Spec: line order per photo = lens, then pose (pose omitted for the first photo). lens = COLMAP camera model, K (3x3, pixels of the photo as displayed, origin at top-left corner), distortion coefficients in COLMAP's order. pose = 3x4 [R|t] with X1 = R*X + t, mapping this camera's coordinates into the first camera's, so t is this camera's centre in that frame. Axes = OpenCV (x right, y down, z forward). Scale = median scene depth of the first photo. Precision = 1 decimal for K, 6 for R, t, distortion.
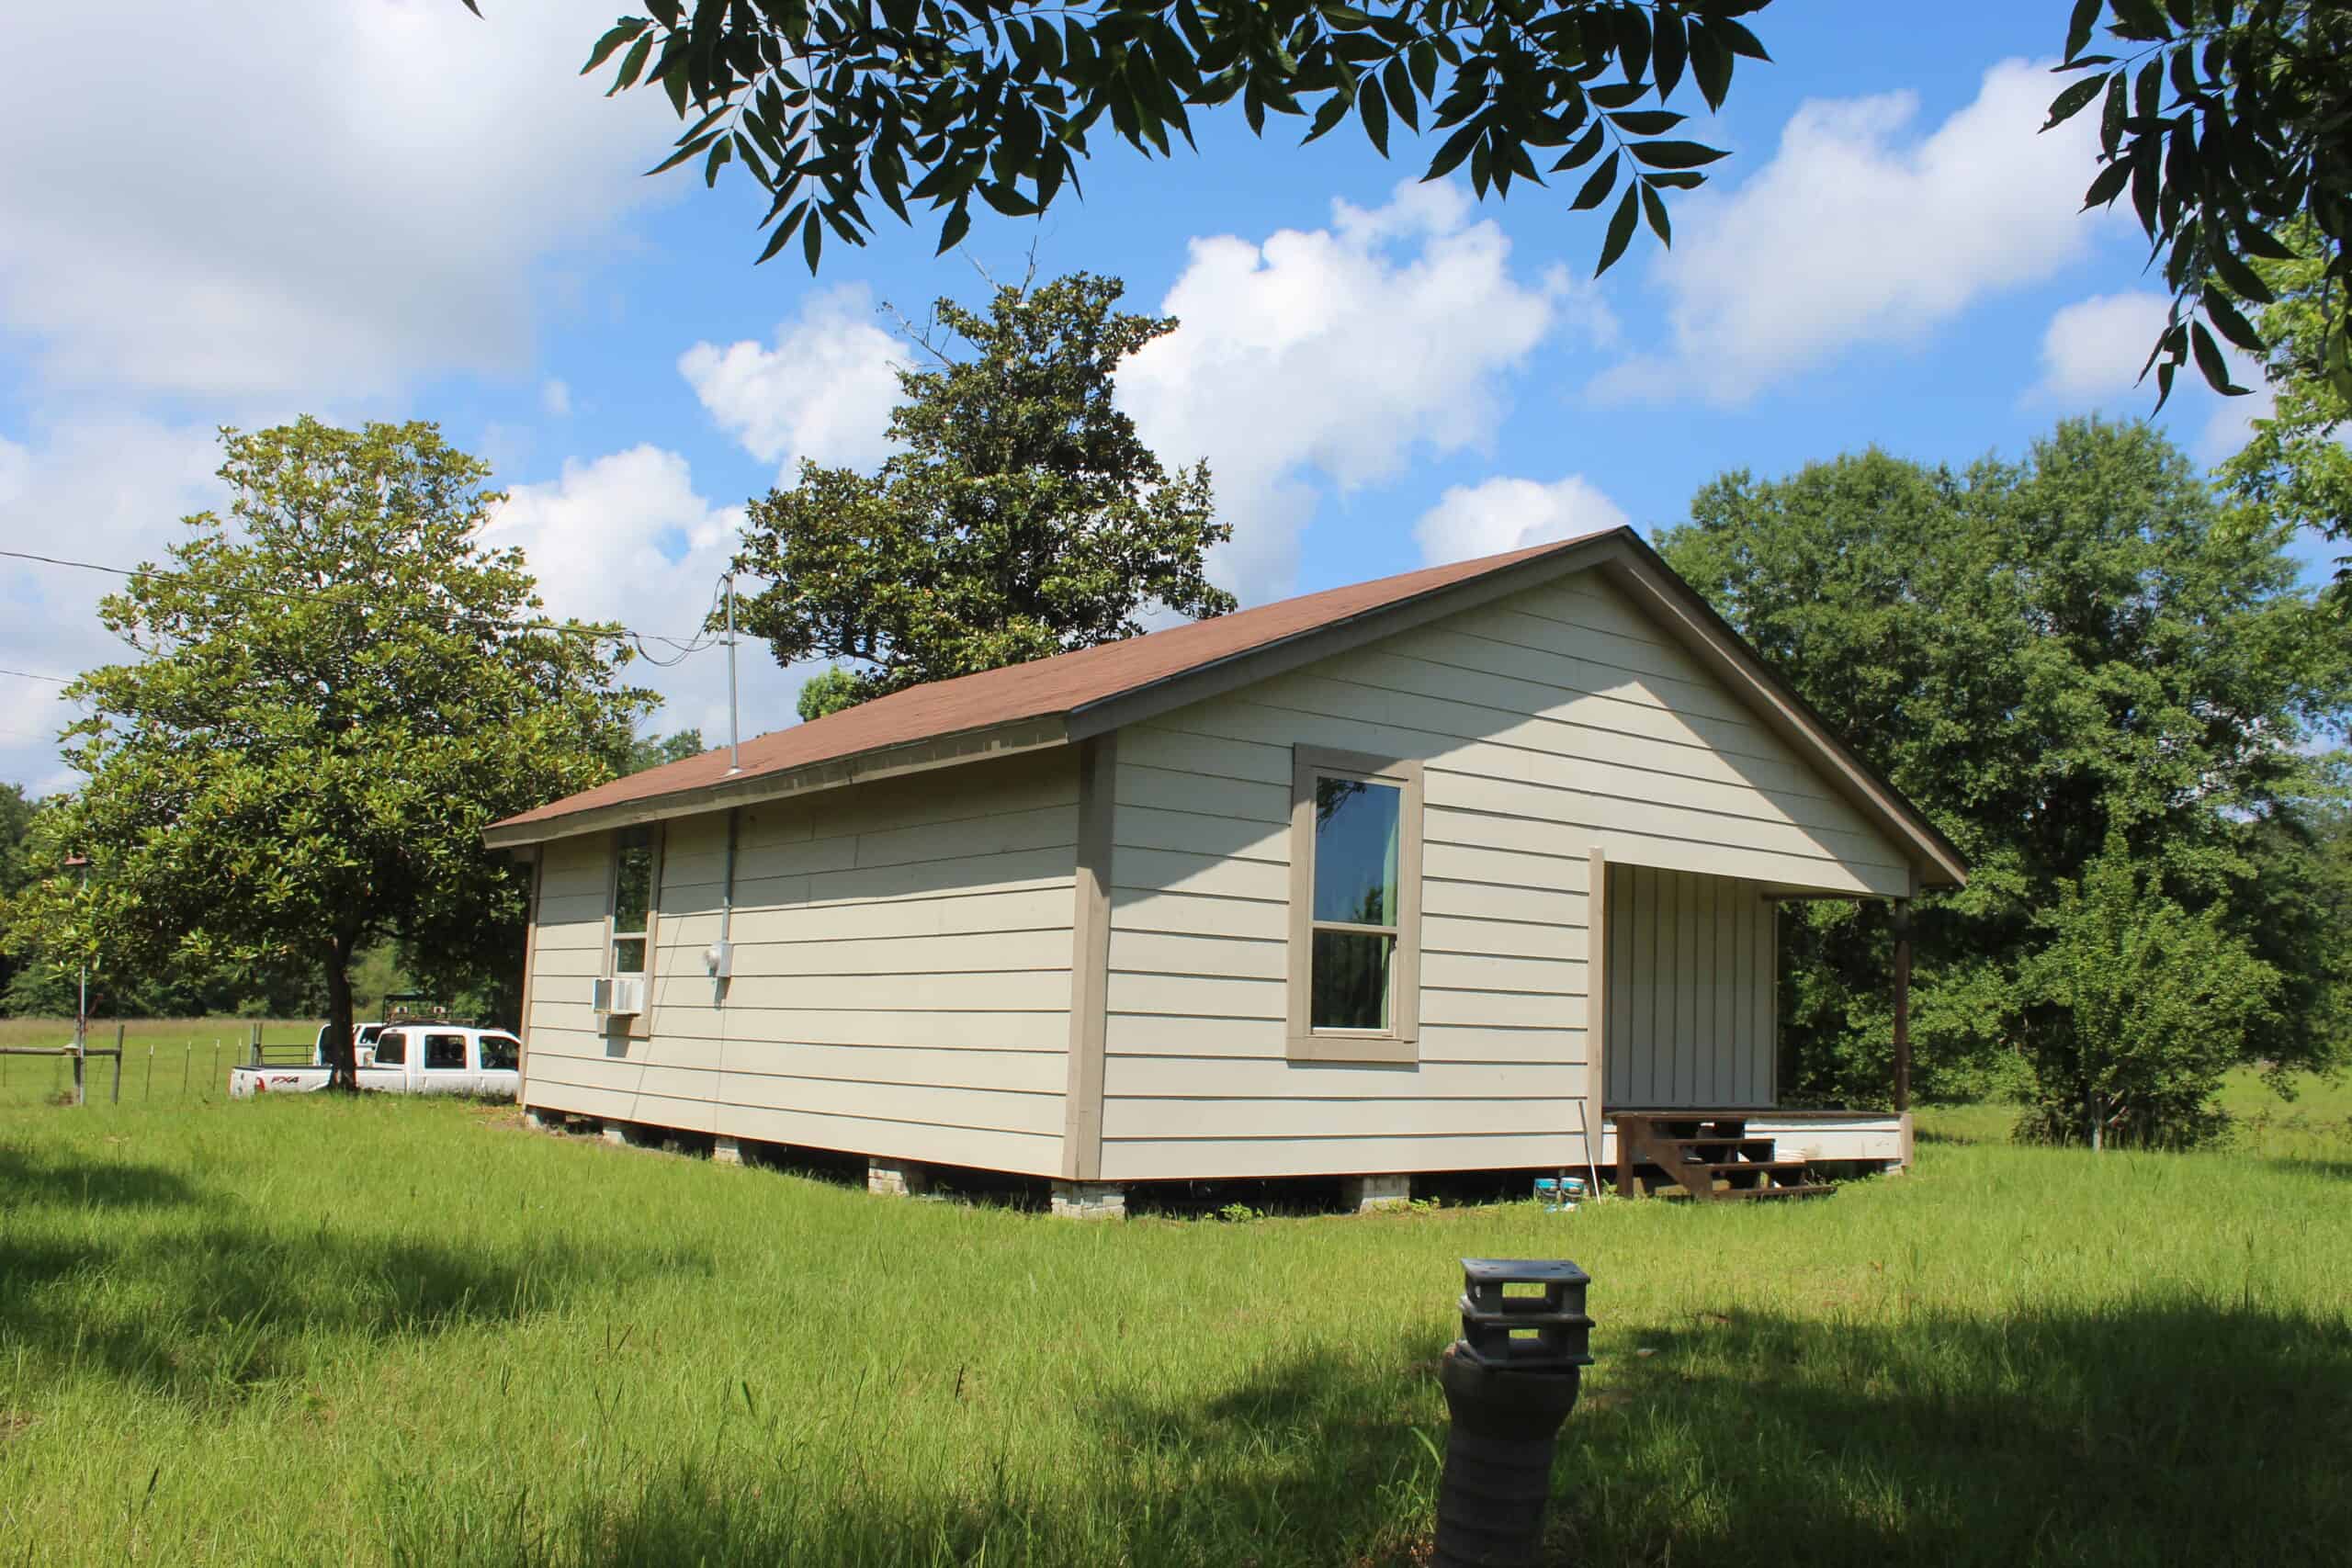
lens RADIAL K [[1976.9, 0, 1176.0], [0, 1976.9, 784.0], [0, 0, 1]] dist [-0.149566, 0.156448]
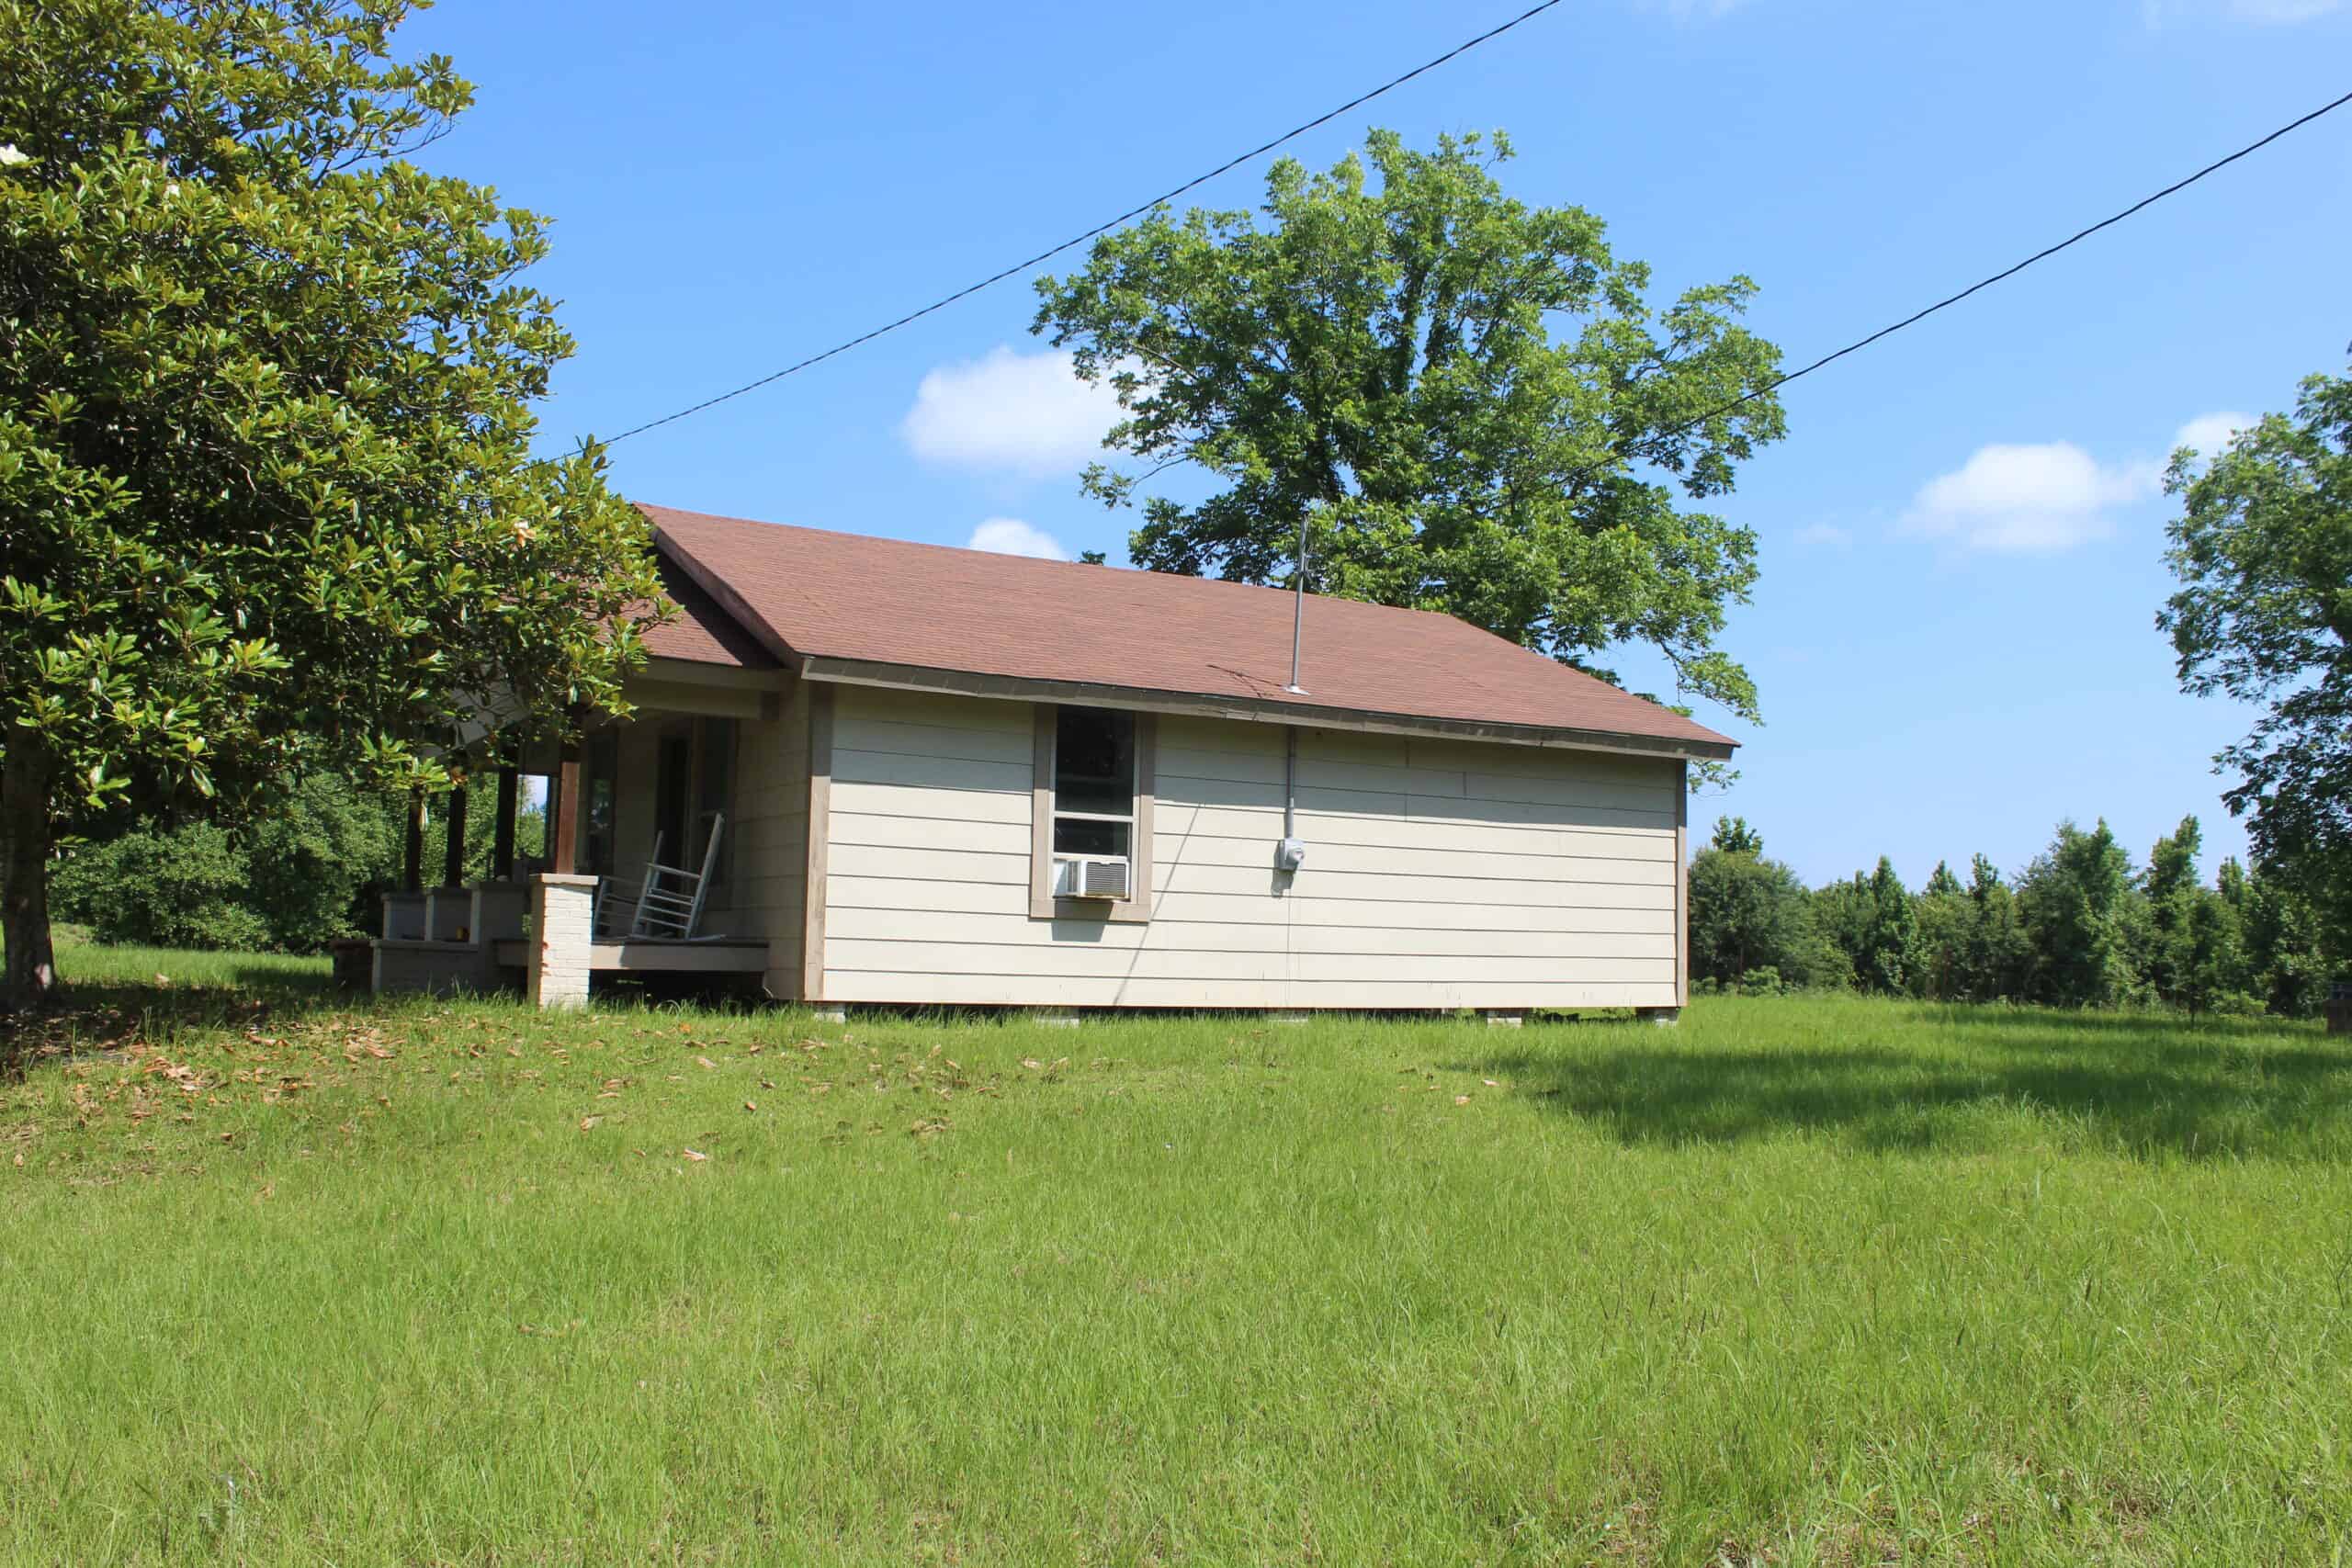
lens RADIAL K [[1976.9, 0, 1176.0], [0, 1976.9, 784.0], [0, 0, 1]] dist [-0.149566, 0.156448]
pose [[0.136097, 0.047653, 0.989549, -1.272258], [-0.151676, 0.988069, -0.026721, 0.082850], [-0.979016, -0.146454, 0.141701, 0.838366]]
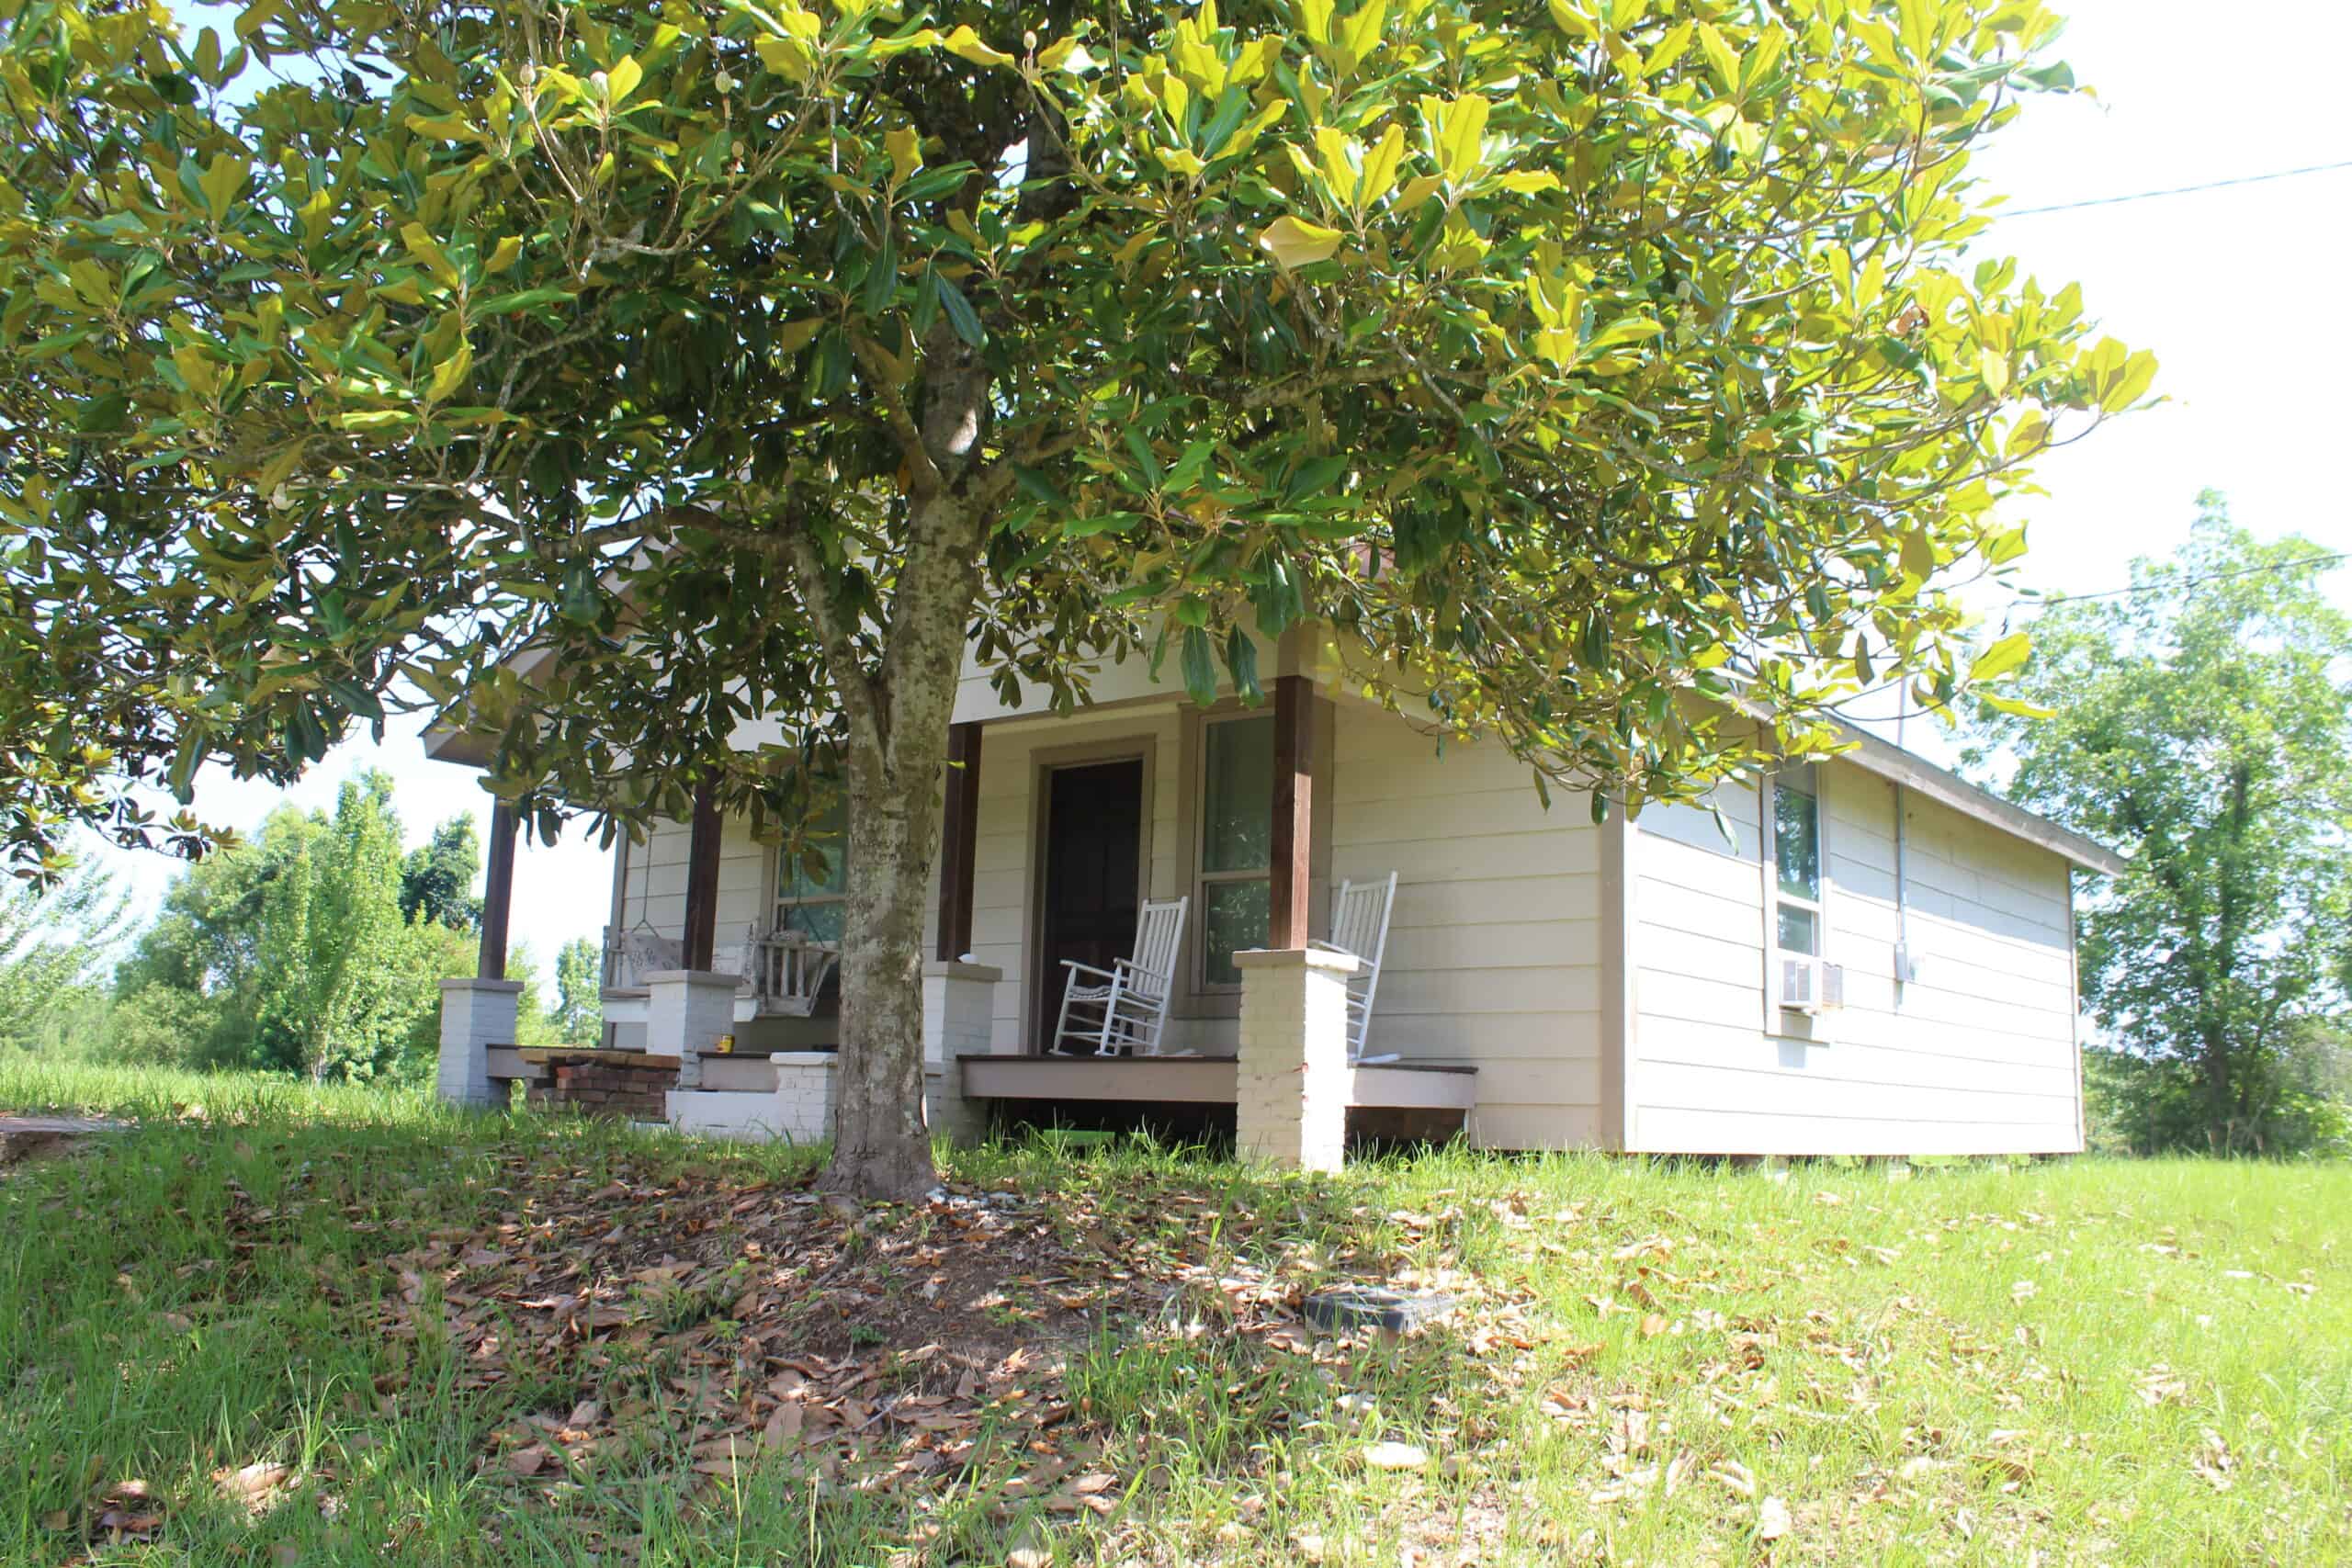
lens RADIAL K [[1976.9, 0, 1176.0], [0, 1976.9, 784.0], [0, 0, 1]] dist [-0.149566, 0.156448]
pose [[-0.241955, 0.113595, 0.963615, -0.951372], [-0.174399, 0.971858, -0.158356, 0.194729], [-0.954486, -0.206368, -0.215335, 1.416262]]
